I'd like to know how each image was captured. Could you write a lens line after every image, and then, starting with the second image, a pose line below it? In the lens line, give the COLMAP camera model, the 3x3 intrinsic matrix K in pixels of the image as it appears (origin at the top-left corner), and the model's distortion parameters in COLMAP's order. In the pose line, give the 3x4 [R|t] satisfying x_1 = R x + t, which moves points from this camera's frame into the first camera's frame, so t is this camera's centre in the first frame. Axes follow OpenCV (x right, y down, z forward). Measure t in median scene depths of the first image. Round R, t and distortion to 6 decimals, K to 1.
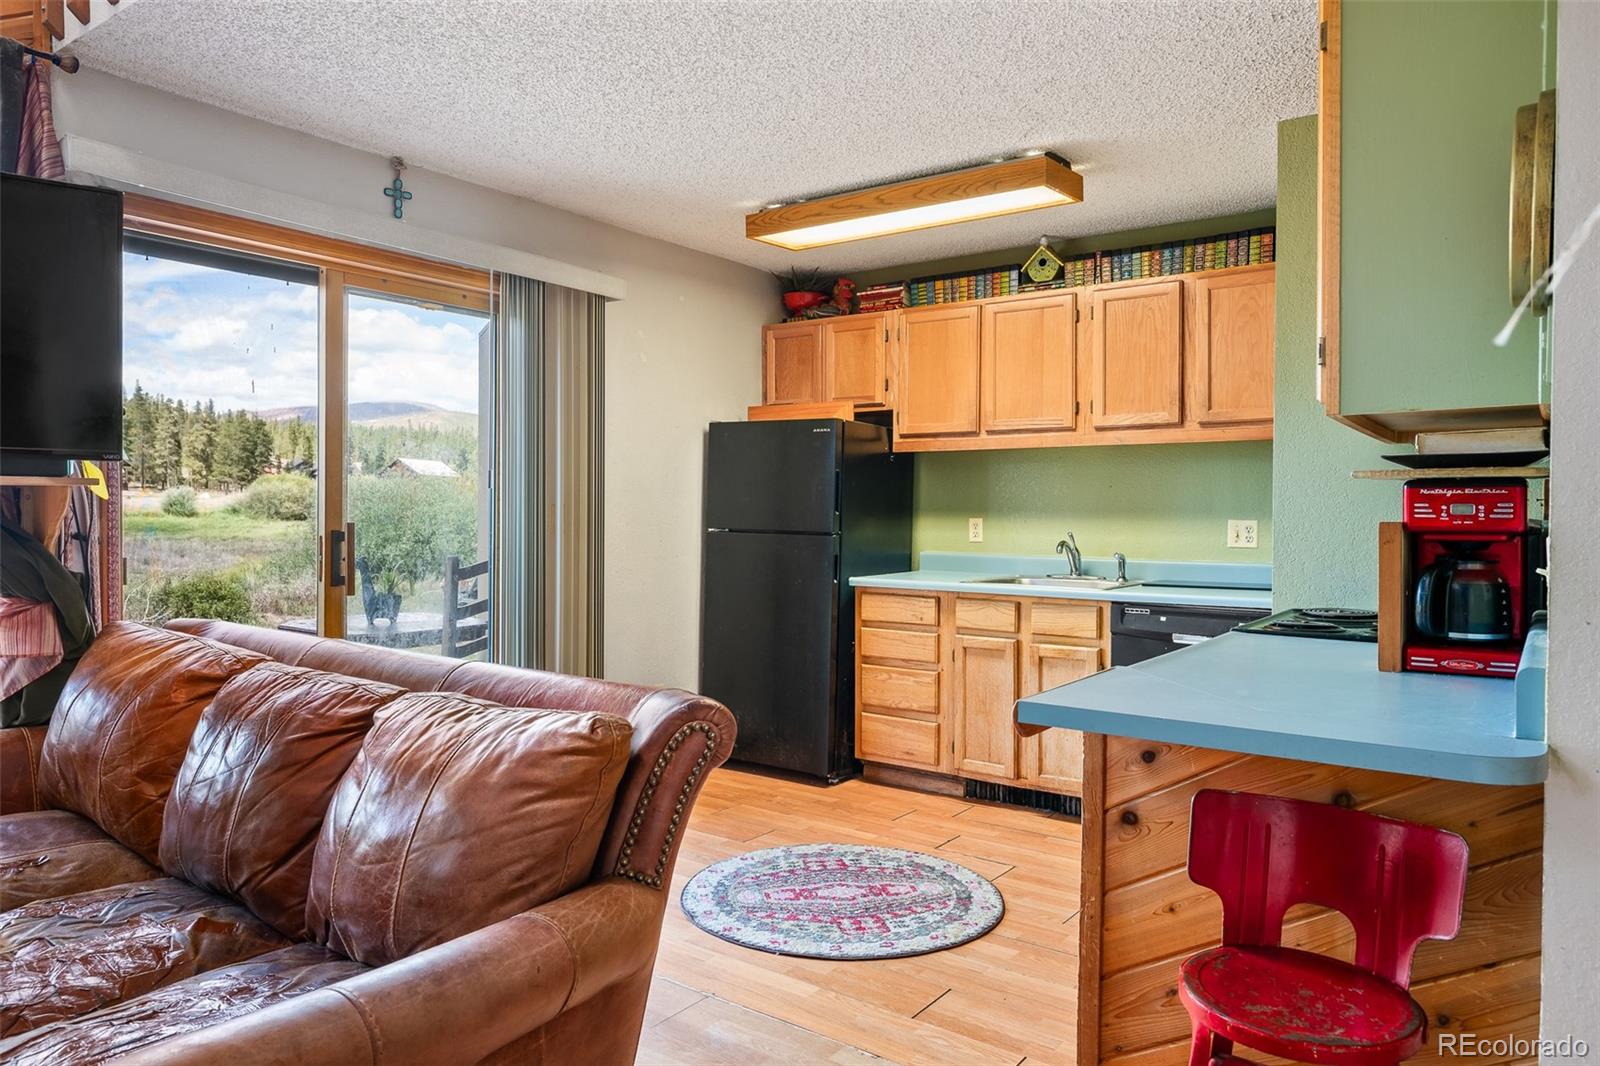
lens RADIAL K [[1048.3, 0, 800.0], [0, 1048.3, 533.0], [0, 0, 1]] dist [-0.003699, -0.001505]
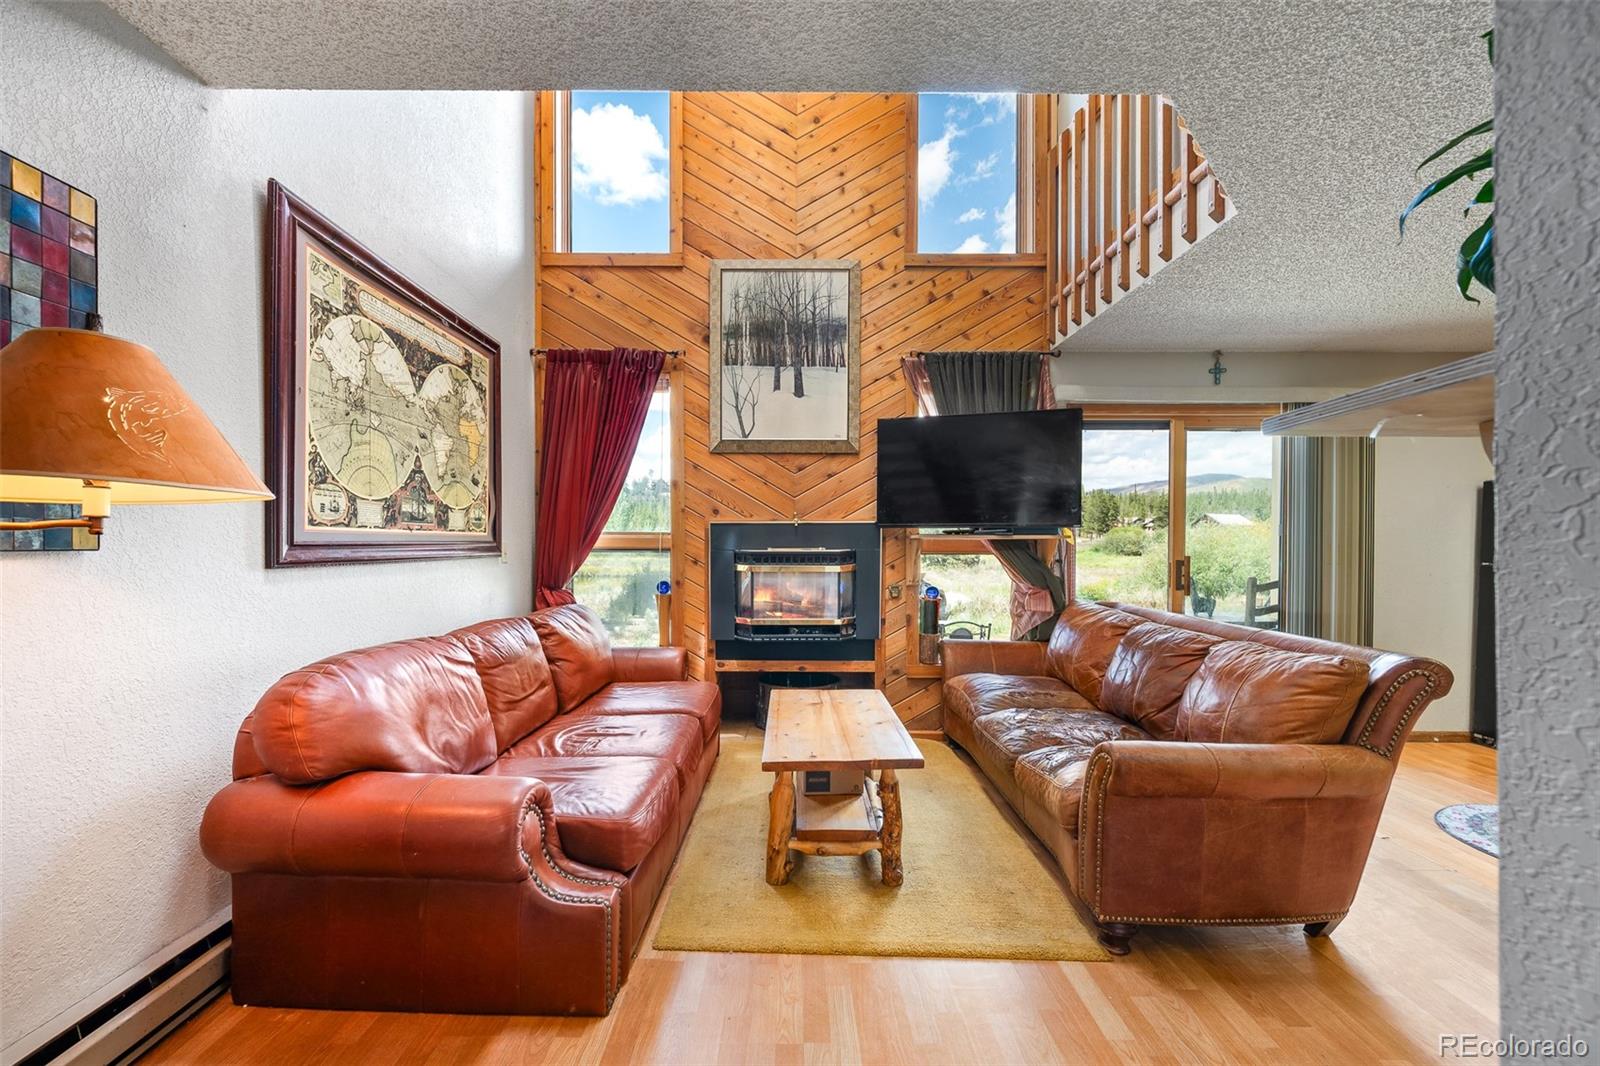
lens RADIAL K [[646.0, 0, 783.0], [0, 646.0, 549.1], [0, 0, 1]] dist [-0.001333, 0.000047]
pose [[0.585596, -0.001079, -0.810602, 0.107971], [-0.016833, 0.999767, -0.013492, 0.007798], [0.810428, 0.021545, 0.585442, -0.350342]]
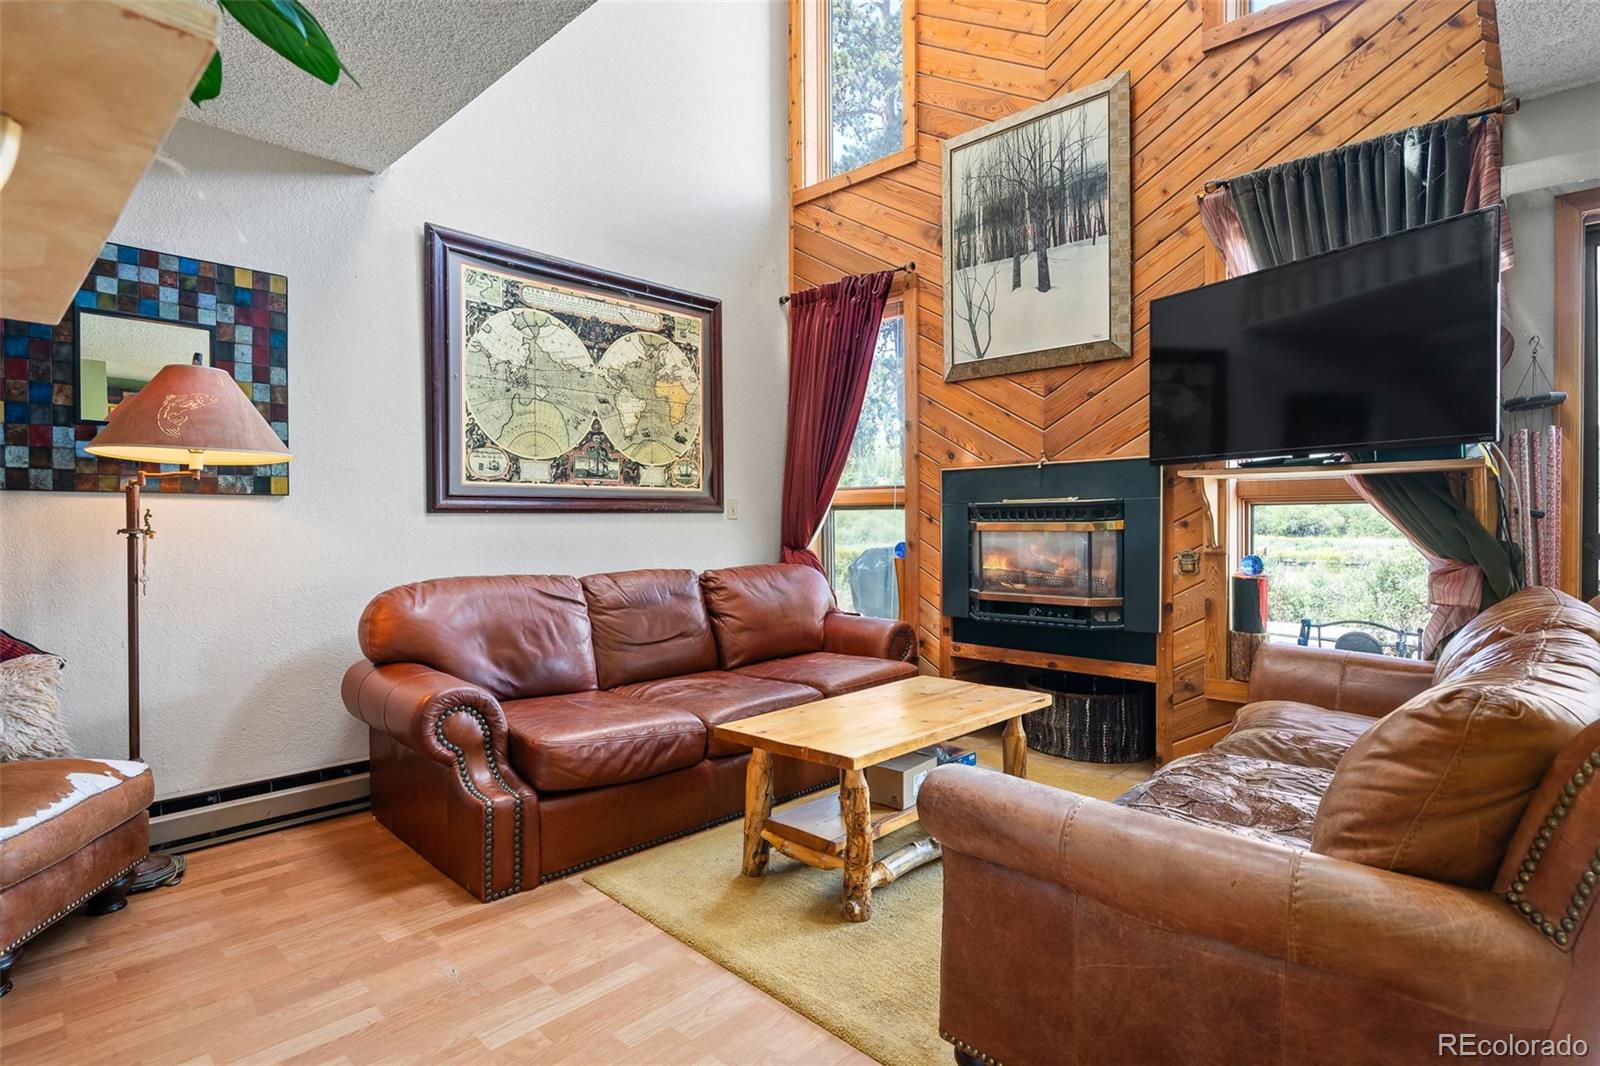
lens RADIAL K [[808.0, 0, 802.9], [0, 808.0, 528.6], [0, 0, 1]] dist [-0.002025, -0.000536]
pose [[-0.128318, 0.001597, -0.991732, 0.338840], [-0.019767, 0.999796, 0.004168, 0.039977], [0.991536, 0.020138, -0.128260, 0.381332]]
